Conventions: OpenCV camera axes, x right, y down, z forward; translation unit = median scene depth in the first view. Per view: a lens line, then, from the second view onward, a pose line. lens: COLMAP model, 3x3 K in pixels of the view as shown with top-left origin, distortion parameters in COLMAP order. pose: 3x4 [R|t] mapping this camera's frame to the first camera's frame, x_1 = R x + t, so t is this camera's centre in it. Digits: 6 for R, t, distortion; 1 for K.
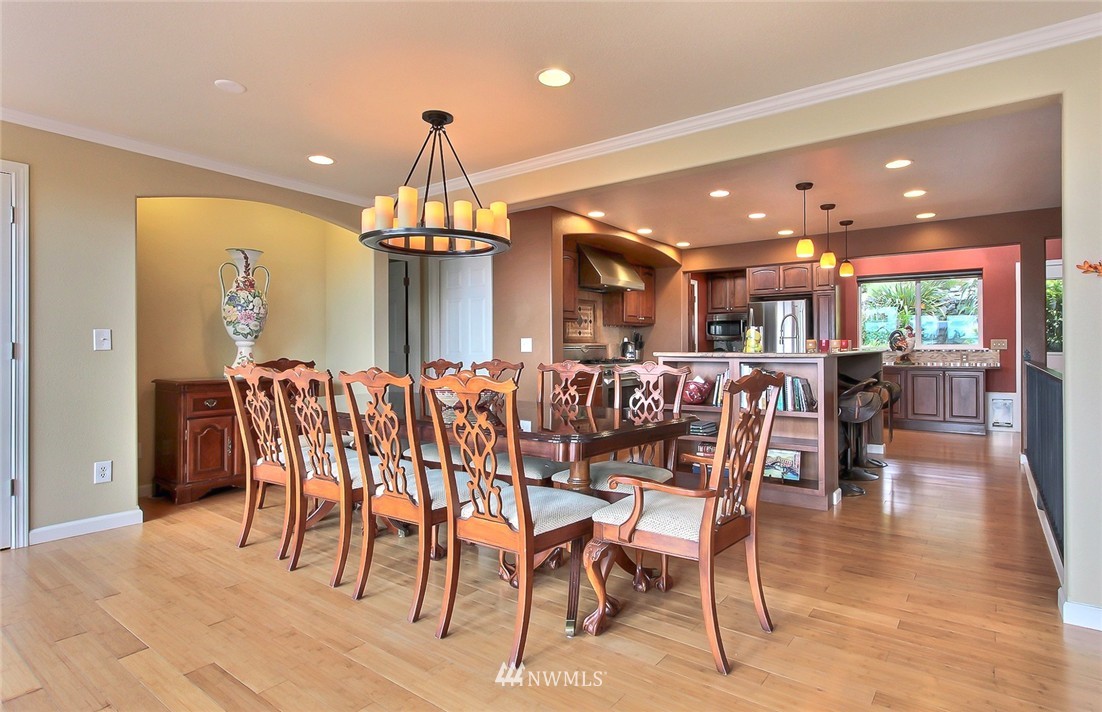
lens RADIAL K [[570.7, 0, 590.2], [0, 570.7, 351.2], [0, 0, 1]] dist [0.004503, 0.000514]
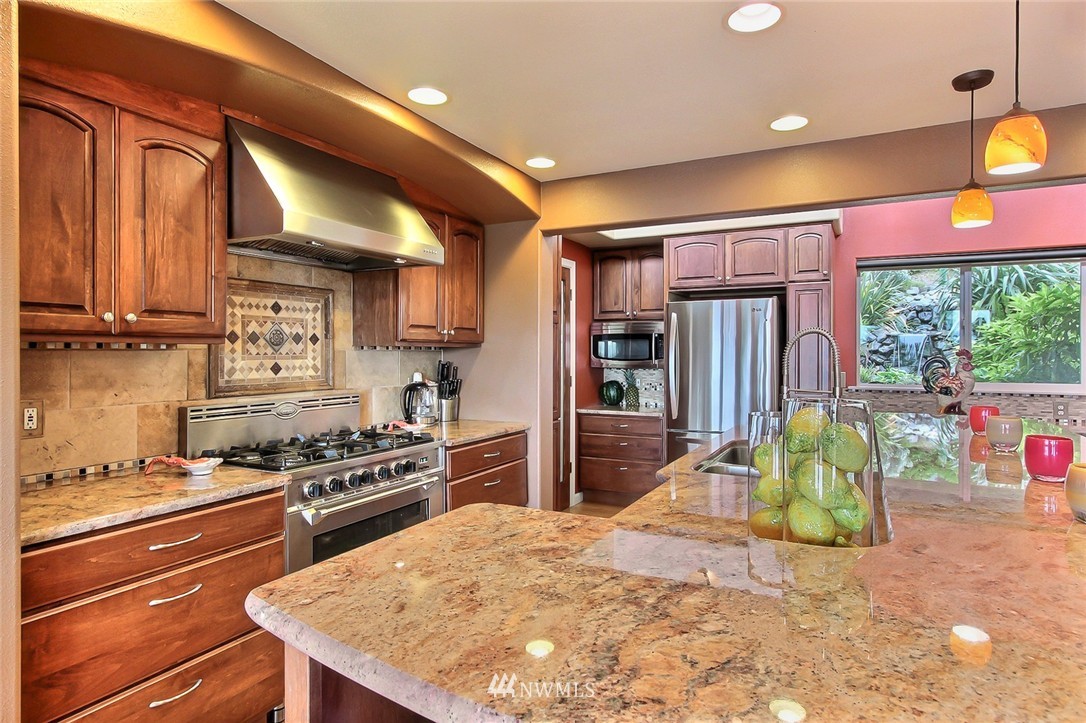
lens RADIAL K [[608.6, 0, 549.4], [0, 608.6, 356.0], [0, 0, 1]] dist [-0.002729, 0.000379]
pose [[0.990909, 0.003914, 0.134479, 0.095109], [-0.003502, 0.999988, -0.003299, -0.033857], [-0.134490, 0.002798, 0.990911, 0.474797]]
